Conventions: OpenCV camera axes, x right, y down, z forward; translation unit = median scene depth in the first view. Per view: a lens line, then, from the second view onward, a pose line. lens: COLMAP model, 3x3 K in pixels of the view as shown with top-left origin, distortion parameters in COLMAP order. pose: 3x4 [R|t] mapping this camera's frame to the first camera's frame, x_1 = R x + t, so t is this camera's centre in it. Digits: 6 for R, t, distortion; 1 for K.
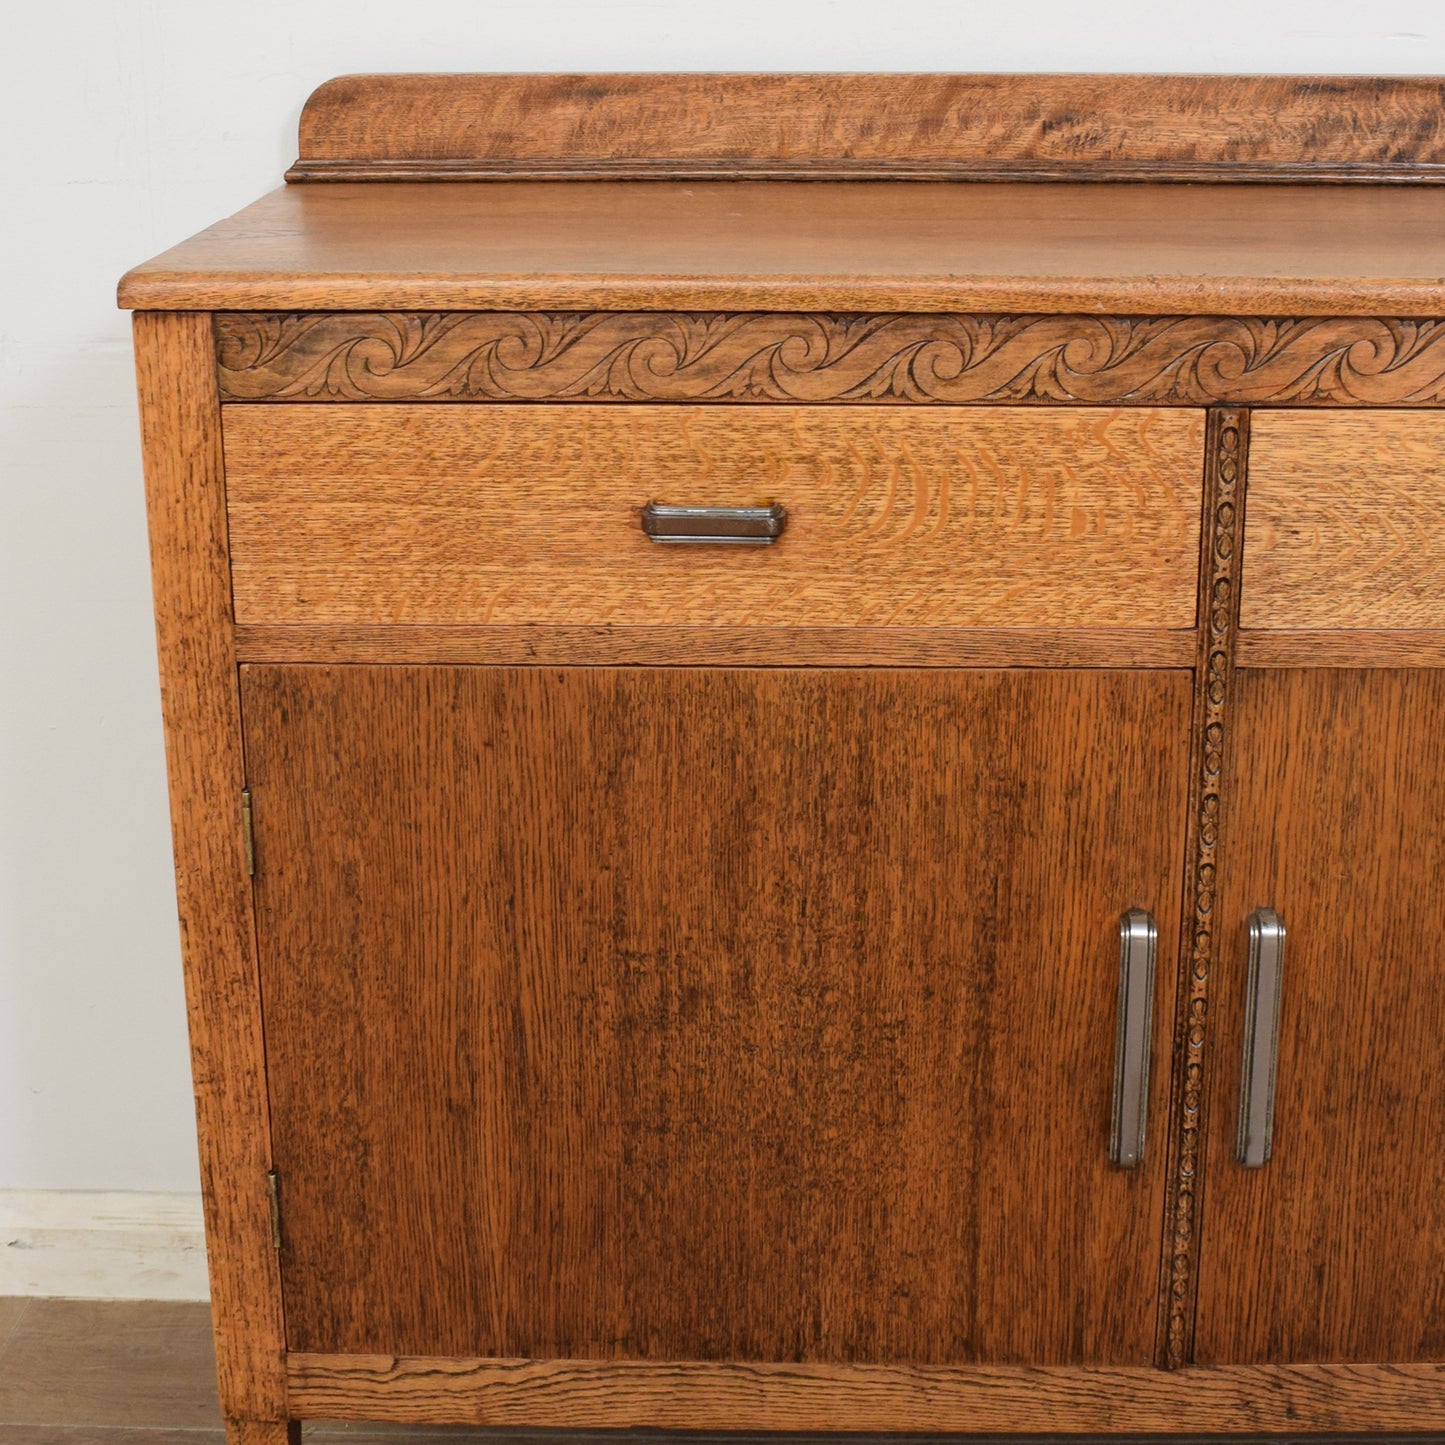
lens RADIAL K [[2487.0, 0, 786.8], [0, 2487.0, 601.6], [0, 0, 1]] dist [-0.100263, 0.000000]
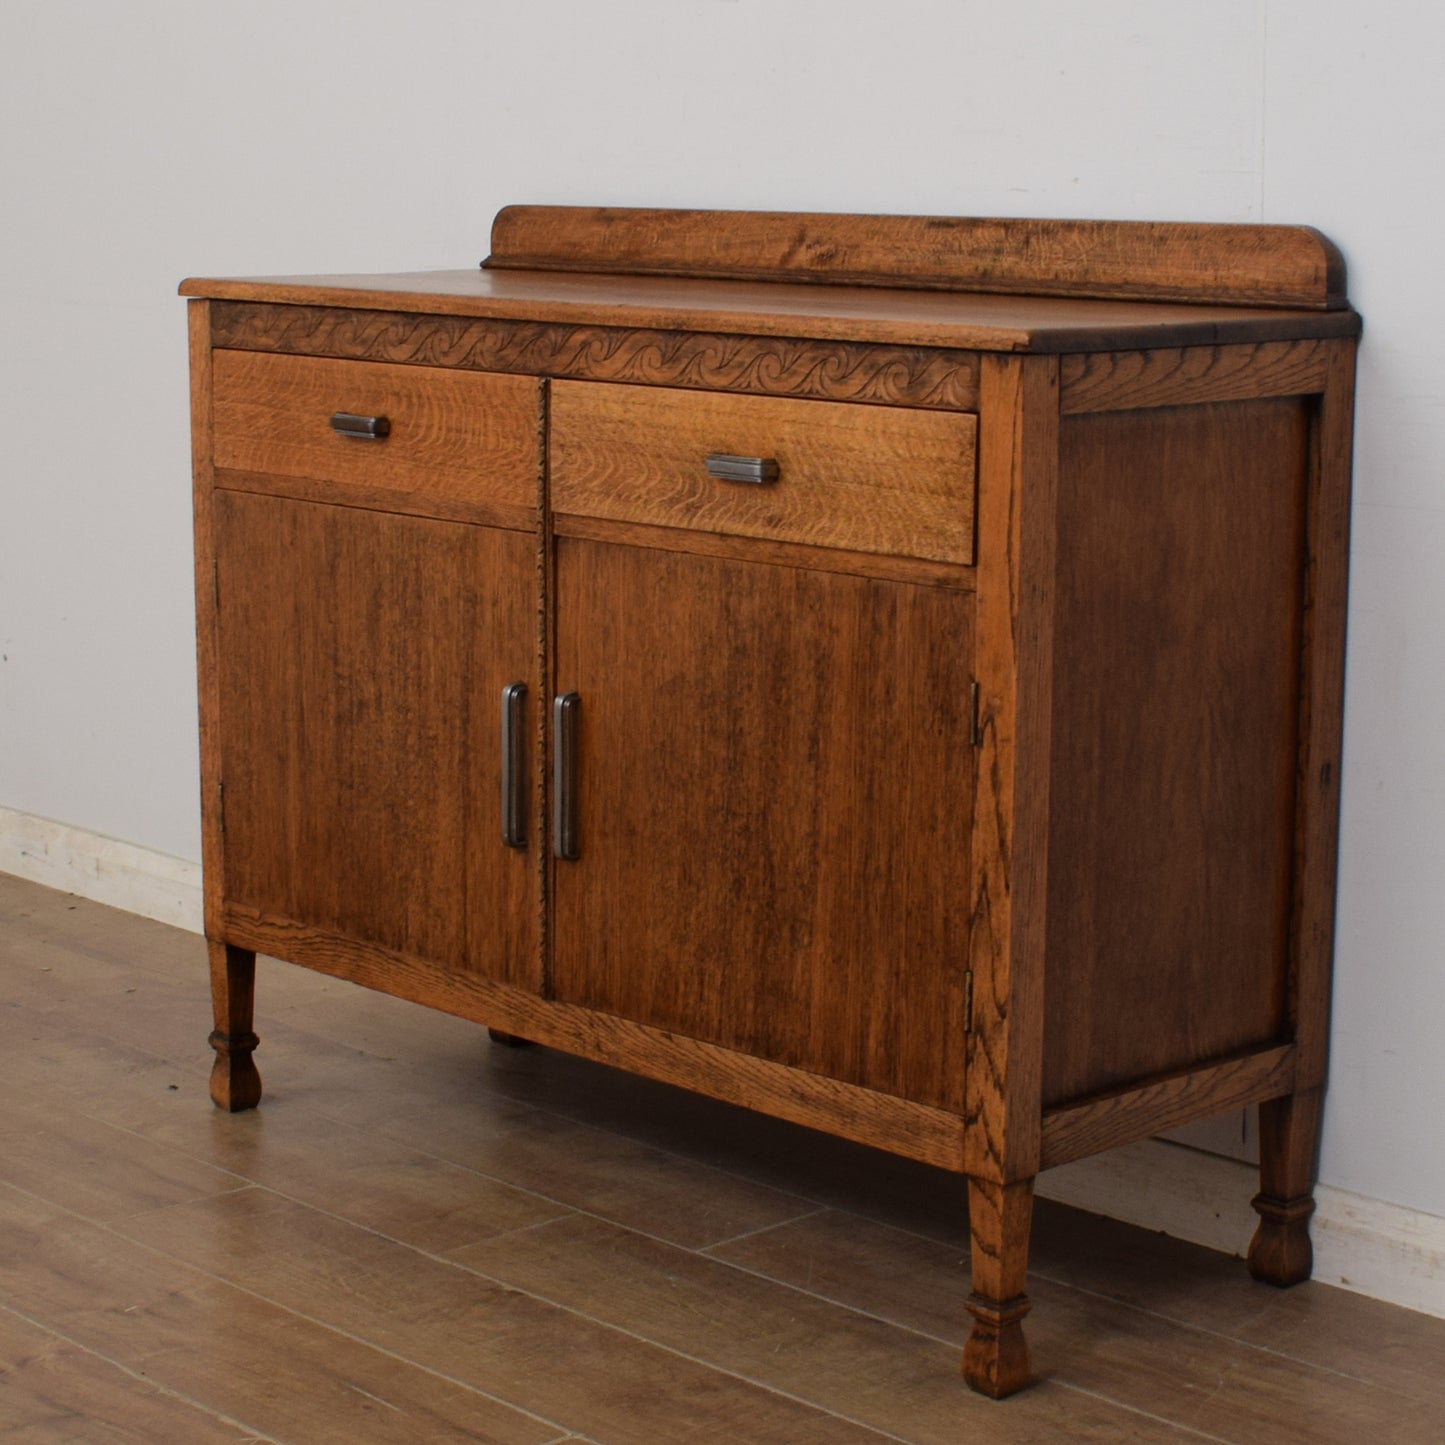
lens RADIAL K [[3240.0, 0, 739.4], [0, 3240.0, 722.2], [0, 0, 1]] dist [-0.085271, 0.000000]
pose [[0.700938, 0.130555, -0.701171, 1.759546], [-0.206141, 0.978230, -0.023930, 0.171135], [0.682782, 0.161314, 0.712591, -0.443823]]
